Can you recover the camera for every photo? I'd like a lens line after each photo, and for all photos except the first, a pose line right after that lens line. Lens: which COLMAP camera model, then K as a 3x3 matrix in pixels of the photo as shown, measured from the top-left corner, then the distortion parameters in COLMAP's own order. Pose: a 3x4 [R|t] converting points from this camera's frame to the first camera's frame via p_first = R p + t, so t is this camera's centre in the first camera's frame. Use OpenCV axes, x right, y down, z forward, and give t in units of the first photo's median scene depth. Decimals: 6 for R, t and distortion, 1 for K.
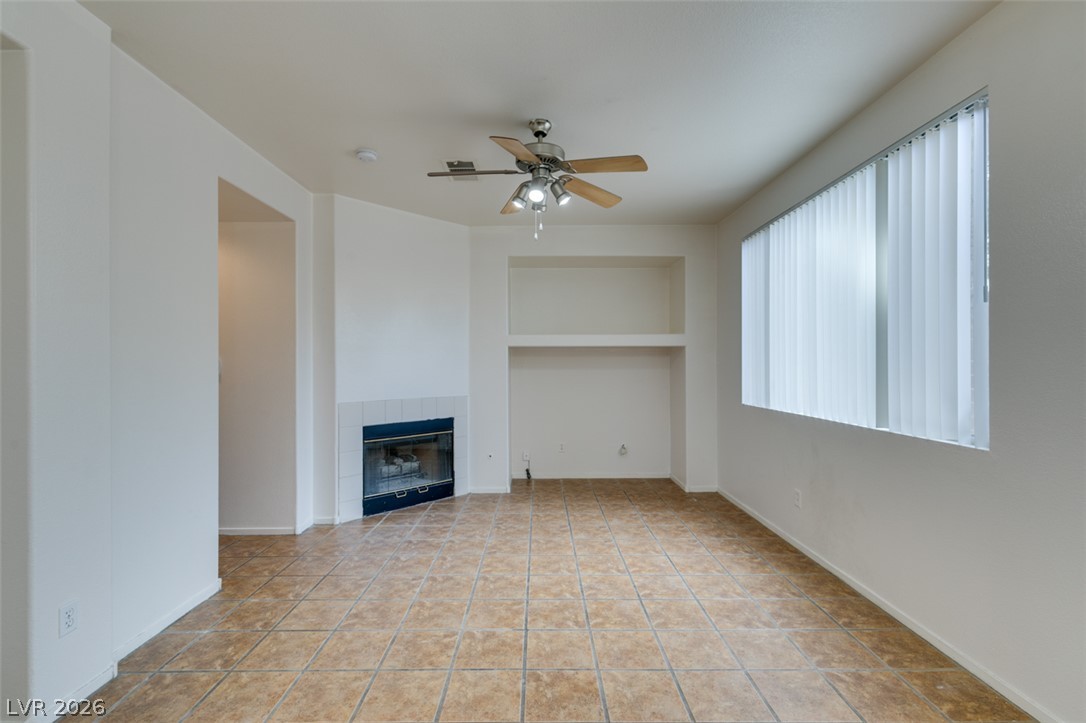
lens RADIAL K [[488.4, 0, 540.5], [0, 488.4, 361.8], [0, 0, 1]] dist [0.006096, -0.001639]
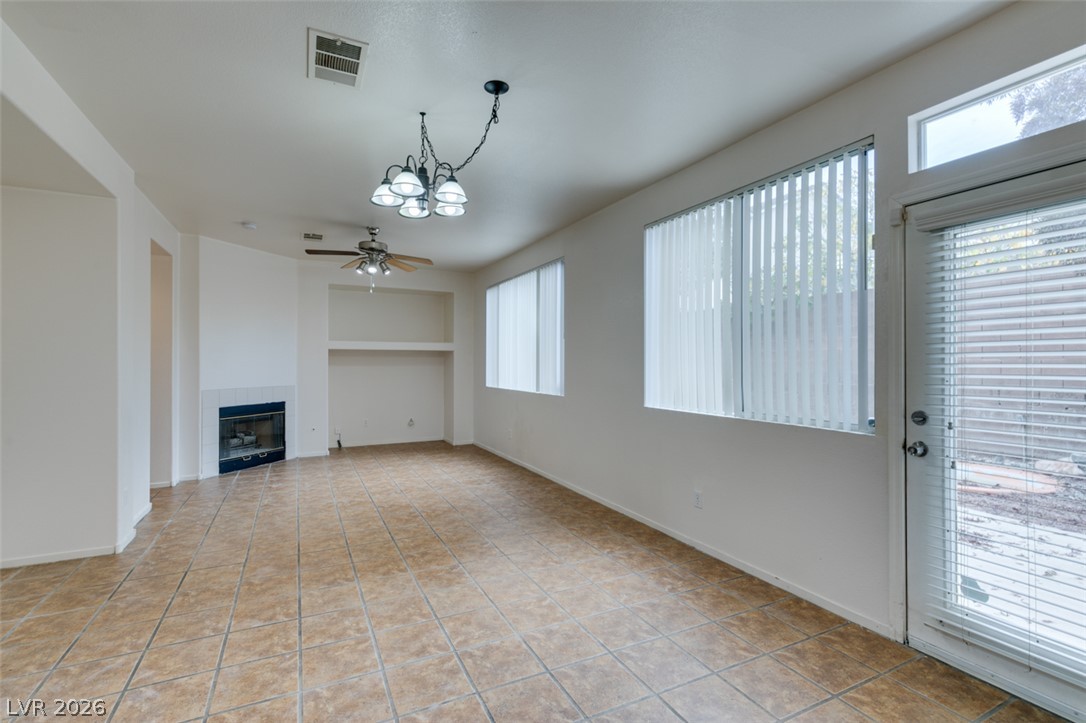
lens RADIAL K [[488.4, 0, 540.8], [0, 488.4, 362.3], [0, 0, 1]] dist [0.006096, -0.001639]
pose [[0.897755, 0.004938, 0.440468, -0.215350], [-0.006440, 0.999977, 0.001915, -0.002607], [-0.440448, -0.004556, 0.897766, -0.805086]]
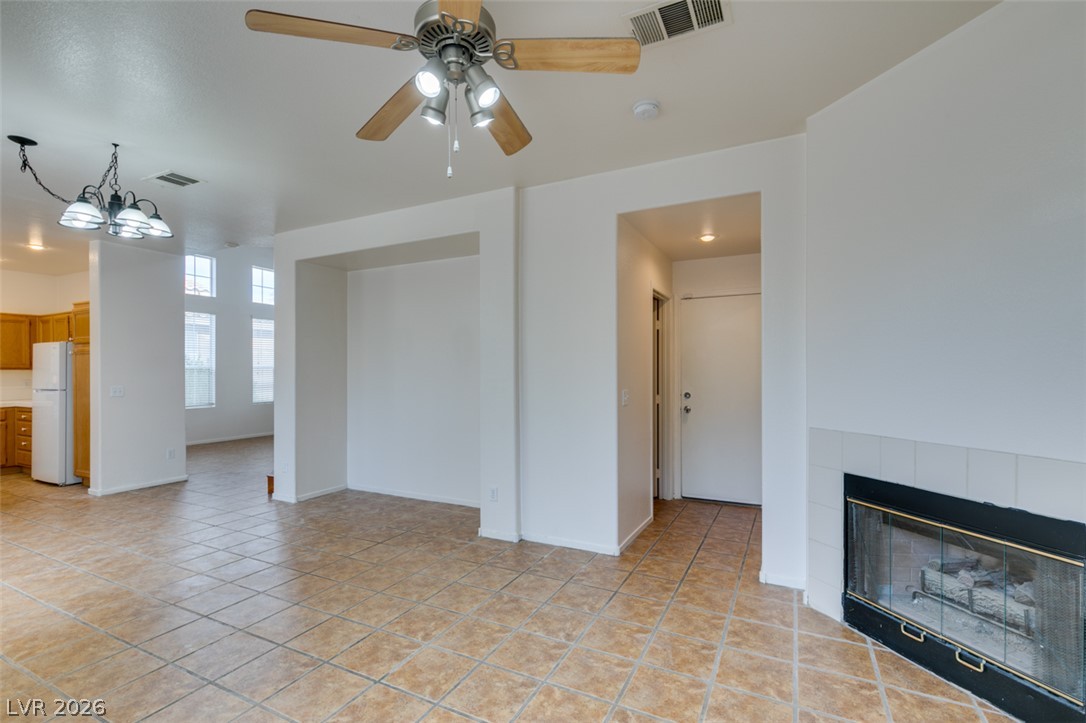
lens RADIAL K [[488.4, 0, 543.9], [0, 488.4, 374.2], [0, 0, 1]] dist [0.006096, -0.001639]
pose [[-0.454932, 0.008512, -0.890485, 0.452937], [0.008688, 0.999949, 0.005120, 0.005302], [0.890484, -0.005408, -0.454983, 1.253786]]
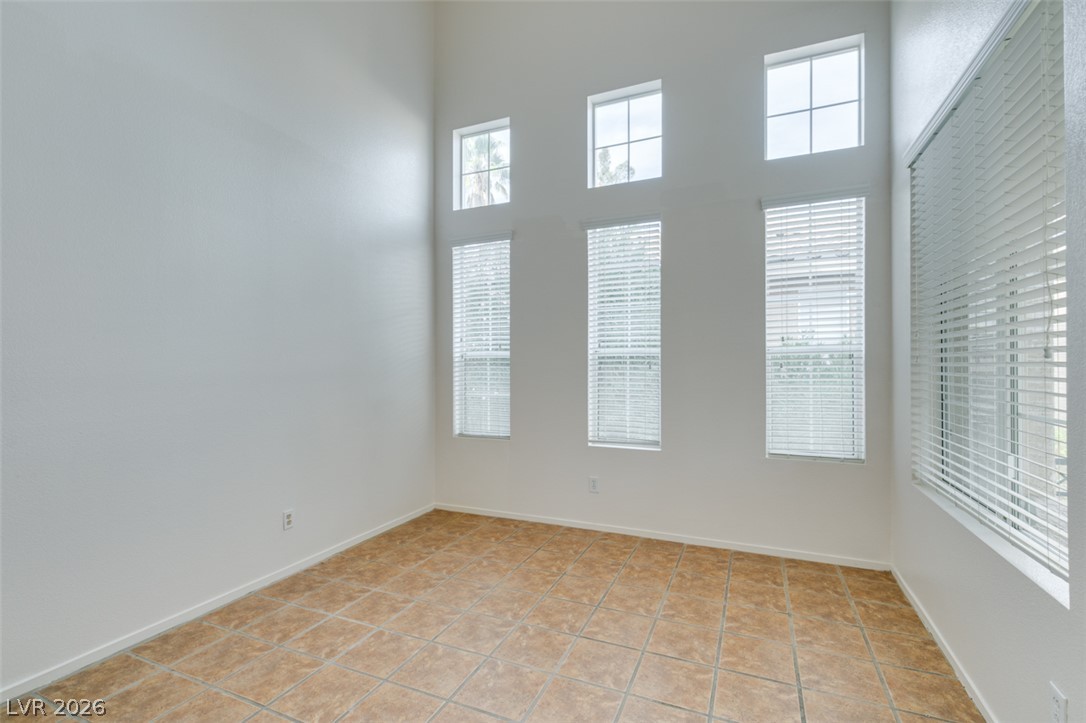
lens RADIAL K [[488.4, 0, 538.7], [0, 488.4, 364.2], [0, 0, 1]] dist [0.006096, -0.001639]
pose [[-0.911025, 0.000357, 0.412351, -1.436463], [-0.002145, 0.999982, -0.005606, -0.011296], [-0.412345, -0.005992, -0.911008, -0.614995]]
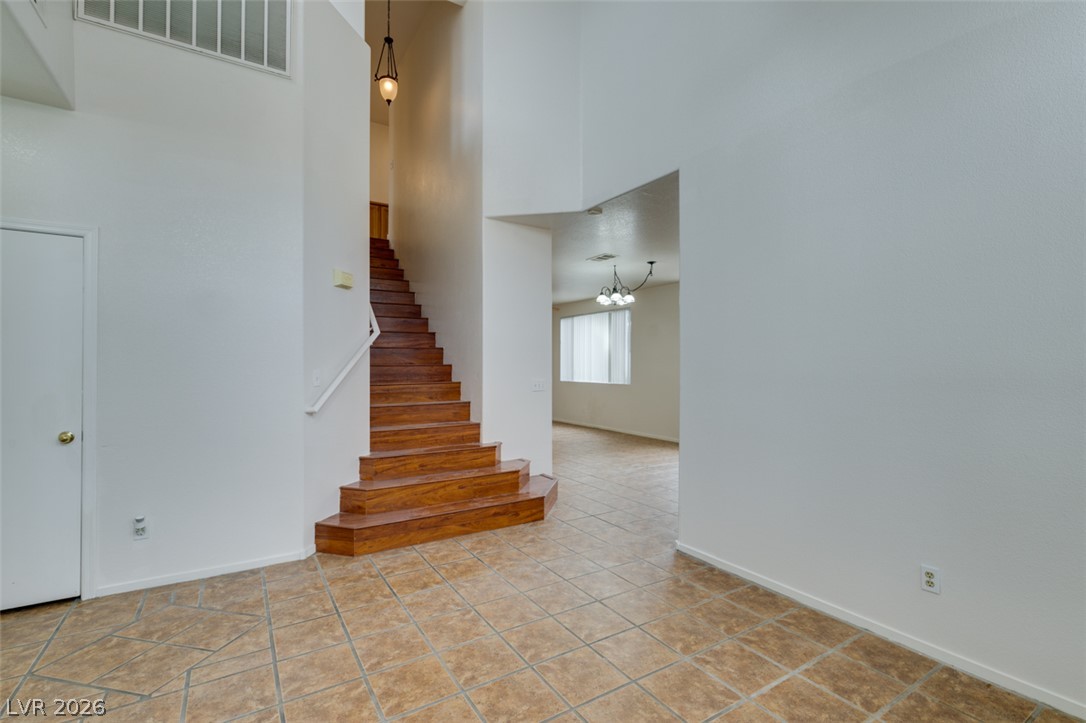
lens RADIAL K [[488.4, 0, 543.2], [0, 488.4, 363.7], [0, 0, 1]] dist [0.006096, -0.001639]
pose [[0.847502, -0.002032, 0.530788, -1.431450], [0.000131, 0.999993, 0.003619, -0.021271], [-0.530792, -0.002998, 0.847497, -1.582614]]
